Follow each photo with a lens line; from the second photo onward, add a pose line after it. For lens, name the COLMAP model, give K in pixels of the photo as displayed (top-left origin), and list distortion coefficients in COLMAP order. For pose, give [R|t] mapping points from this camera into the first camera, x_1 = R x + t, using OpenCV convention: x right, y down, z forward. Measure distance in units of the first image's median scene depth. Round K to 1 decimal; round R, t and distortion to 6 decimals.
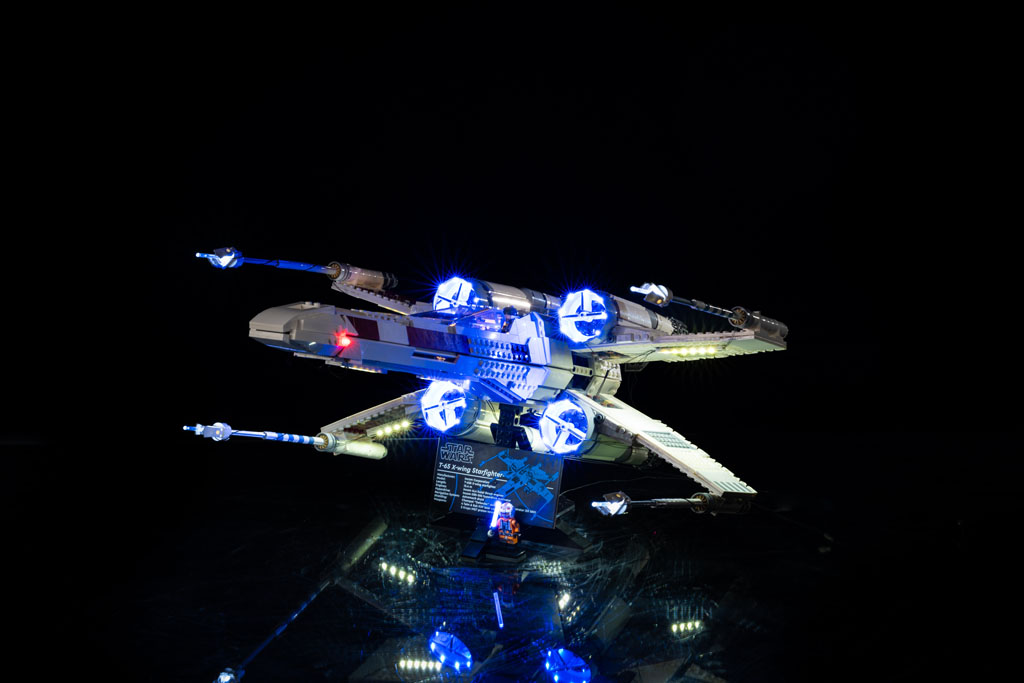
lens RADIAL K [[2492.3, 0, 512.0], [0, 2492.3, 341.5], [0, 0, 1]] dist [0.028347, 0.034178]
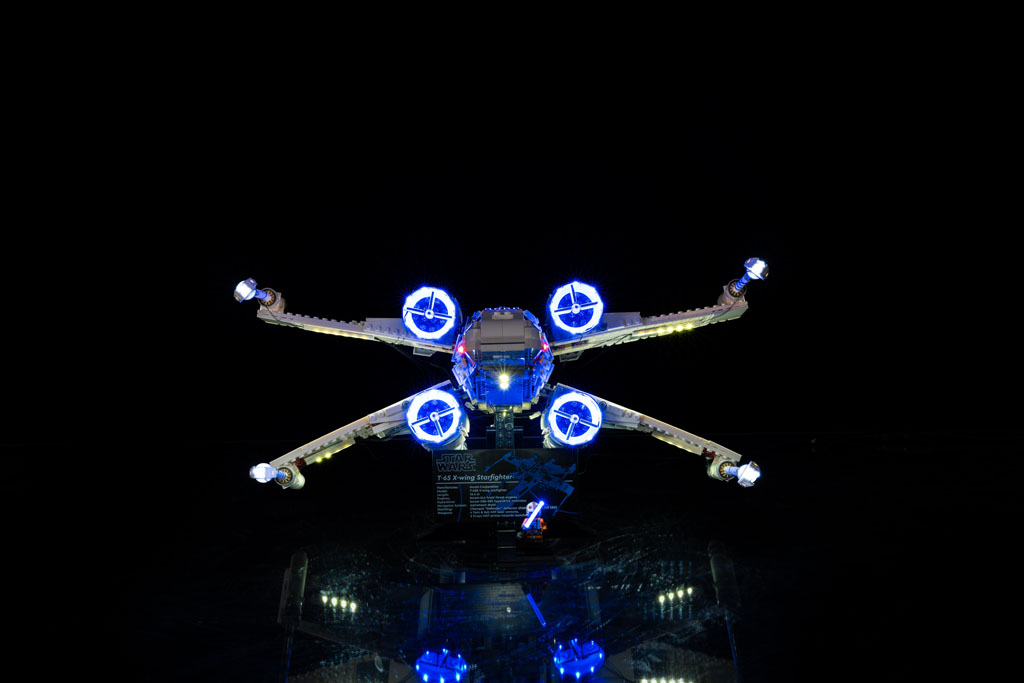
lens RADIAL K [[2492.3, 0, 512.0], [0, 2492.3, 341.5], [0, 0, 1]] dist [0.028347, 0.034178]
pose [[0.836403, -0.119341, 0.534966, -0.528055], [0.125435, 0.991783, 0.025135, -0.025022], [-0.533570, 0.046080, 0.844500, 0.154851]]
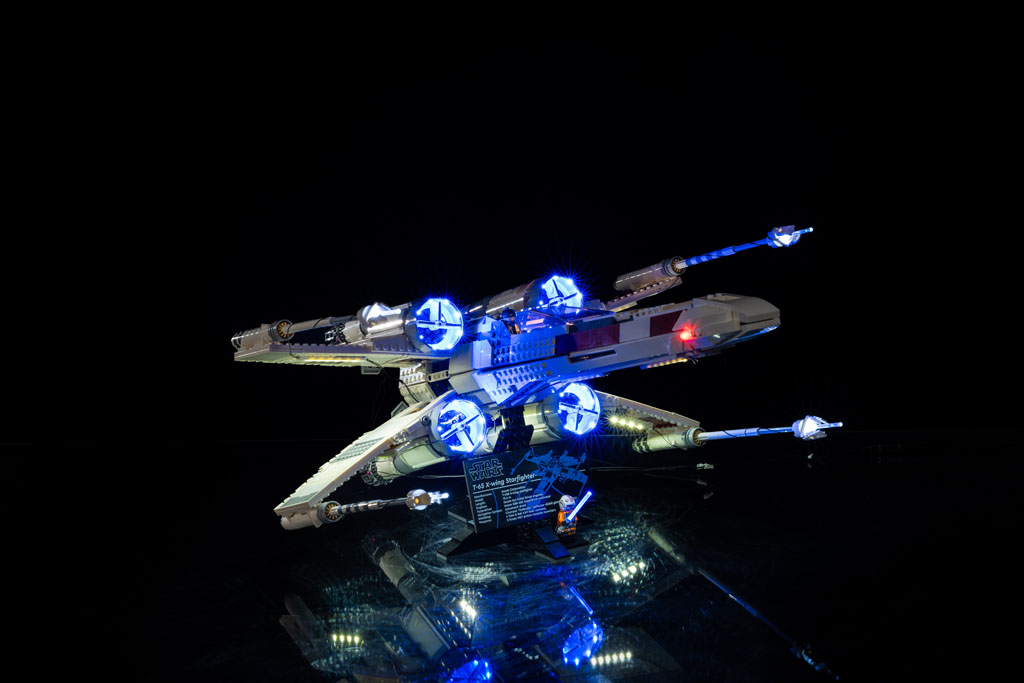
lens RADIAL K [[2492.3, 0, 512.0], [0, 2492.3, 341.5], [0, 0, 1]] dist [0.028347, 0.034178]
pose [[0.428824, -0.204440, 0.879951, -0.874299], [0.226683, 0.967244, 0.114252, -0.114325], [-0.874485, 0.150476, 0.461121, 0.535098]]
